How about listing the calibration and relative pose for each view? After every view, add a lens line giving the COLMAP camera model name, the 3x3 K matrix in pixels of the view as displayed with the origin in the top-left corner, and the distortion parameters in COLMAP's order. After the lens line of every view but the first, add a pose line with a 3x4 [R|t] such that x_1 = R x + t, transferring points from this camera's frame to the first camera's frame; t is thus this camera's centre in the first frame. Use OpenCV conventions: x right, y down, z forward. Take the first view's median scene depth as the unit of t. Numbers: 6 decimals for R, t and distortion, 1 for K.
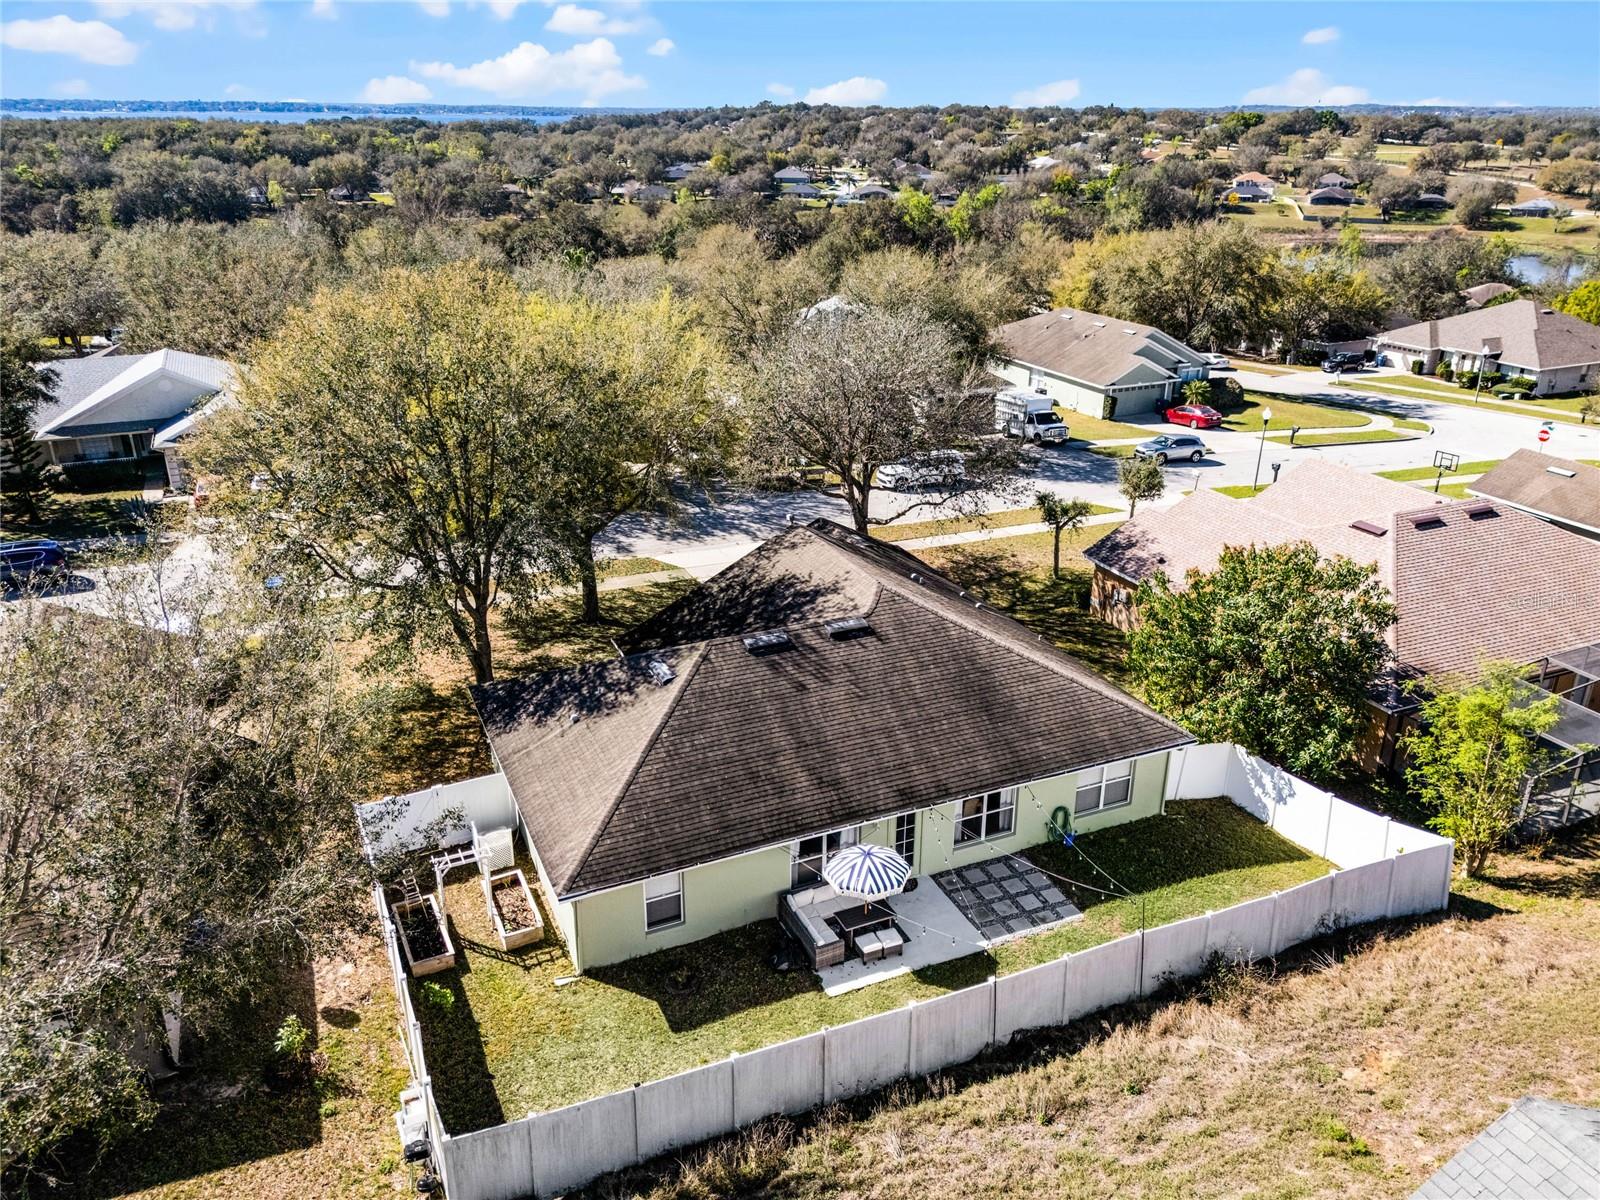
lens RADIAL K [[1147.1, 0, 800.0], [0, 1147.1, 600.0], [0, 0, 1]] dist [0.057791, -0.056576]
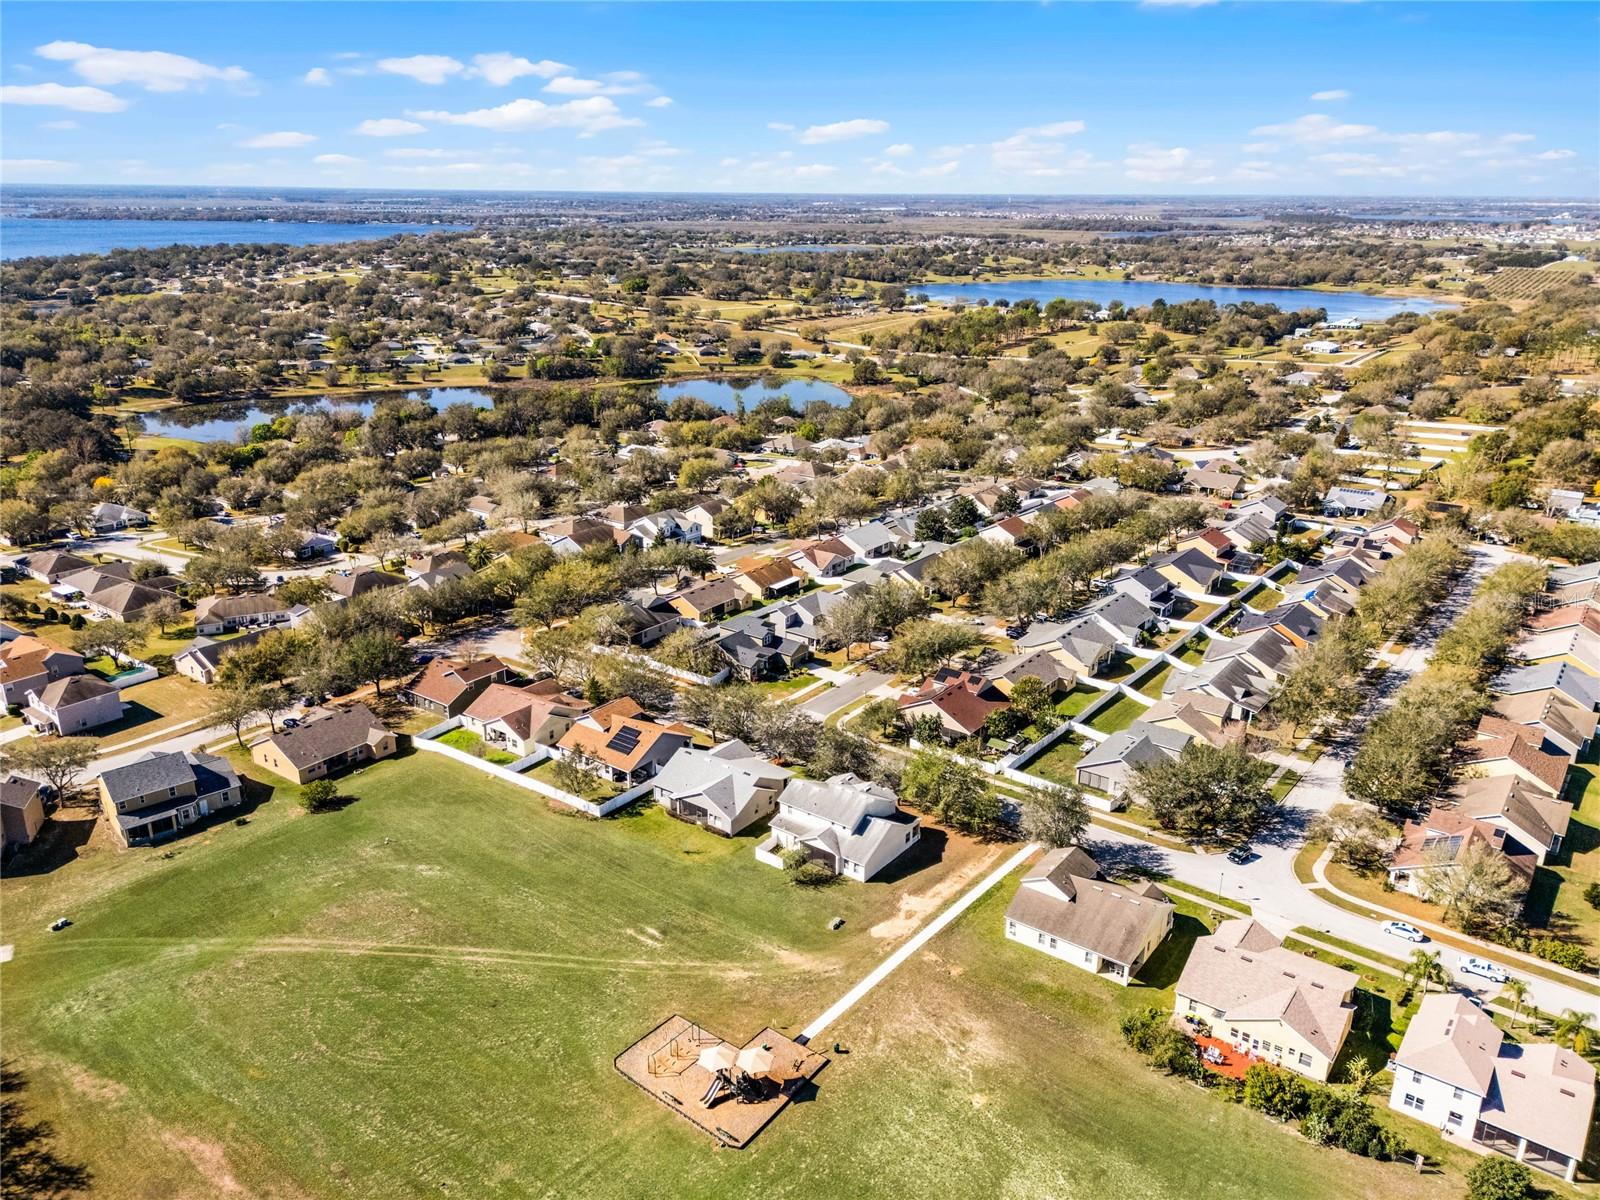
lens RADIAL K [[1147.1, 0, 800.0], [0, 1147.1, 600.0], [0, 0, 1]] dist [0.057791, -0.056576]
pose [[0.865104, -0.151078, 0.478300, -1.748869], [0.177399, 0.984088, -0.010024, 0.476904], [-0.469175, 0.093521, 0.878139, -3.198945]]
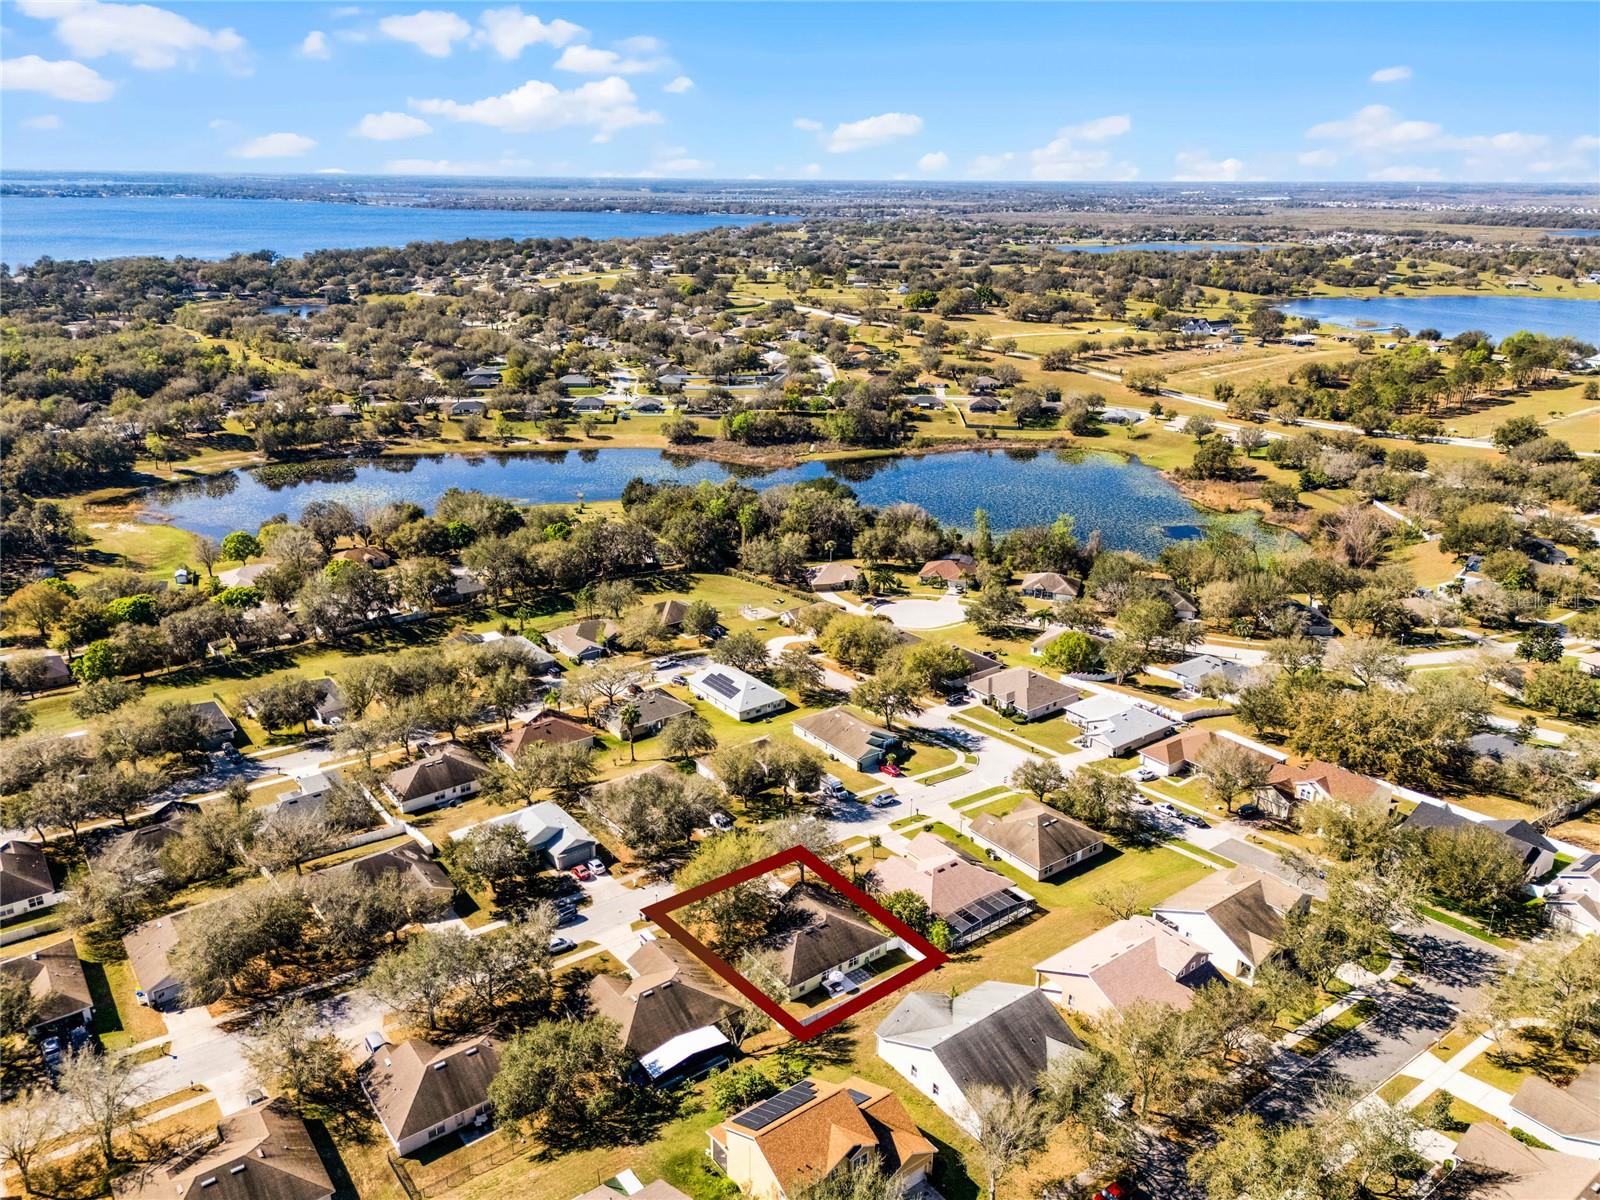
lens RADIAL K [[1147.1, 0, 800.0], [0, 1147.1, 600.0], [0, 0, 1]] dist [0.057791, -0.056576]
pose [[0.972653, -0.061927, 0.223856, -0.334370], [0.071849, 0.996749, -0.036445, -0.372120], [-0.220871, 0.051532, 0.973941, -1.206732]]
